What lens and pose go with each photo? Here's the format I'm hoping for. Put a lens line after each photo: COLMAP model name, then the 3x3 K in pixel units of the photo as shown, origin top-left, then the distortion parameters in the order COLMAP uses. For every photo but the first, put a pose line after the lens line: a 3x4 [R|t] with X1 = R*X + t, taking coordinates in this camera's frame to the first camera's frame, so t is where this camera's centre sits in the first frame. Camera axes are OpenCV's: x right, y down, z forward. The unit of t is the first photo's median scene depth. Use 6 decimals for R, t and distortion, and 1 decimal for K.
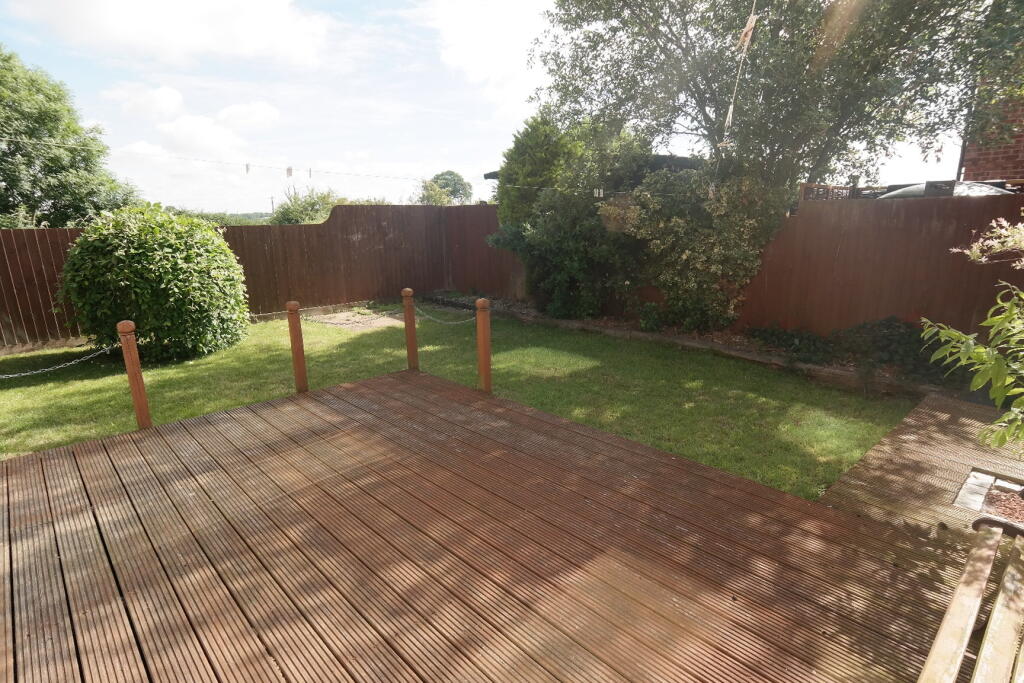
lens RADIAL K [[536.8, 0, 512.6], [0, 536.8, 345.6], [0, 0, 1]] dist [0.000962, 0.000357]
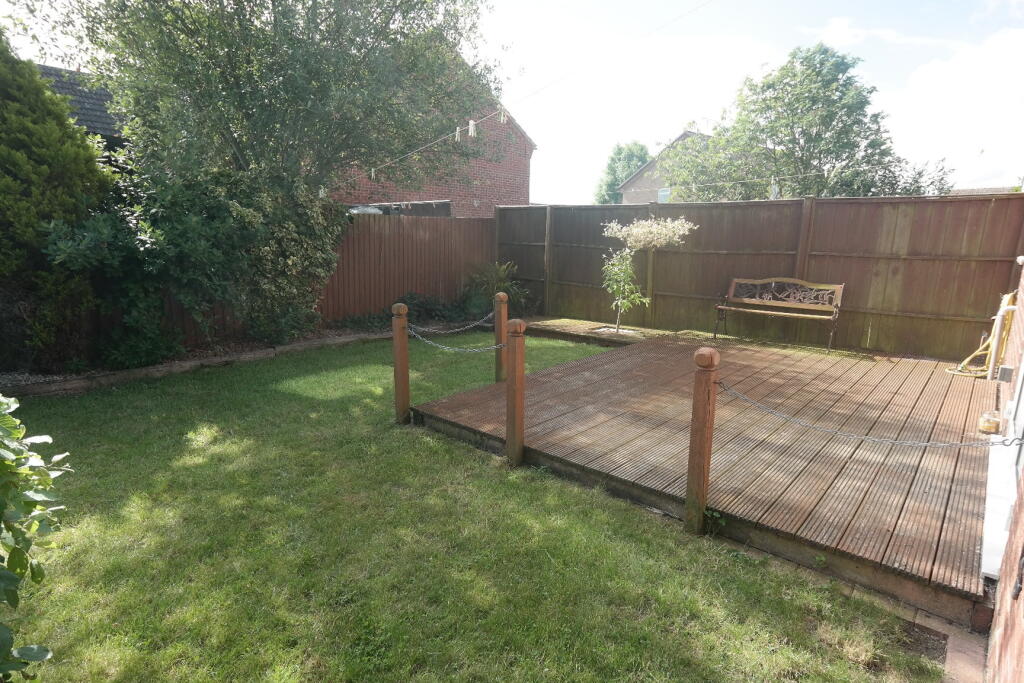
lens RADIAL K [[536.8, 0, 511.9], [0, 536.8, 341.1], [0, 0, 1]] dist [0.000962, 0.000357]
pose [[-0.083373, -0.175061, 0.981021, -1.677569], [0.217705, 0.957469, 0.189360, -0.289178], [-0.972447, 0.229361, -0.041716, 1.573048]]
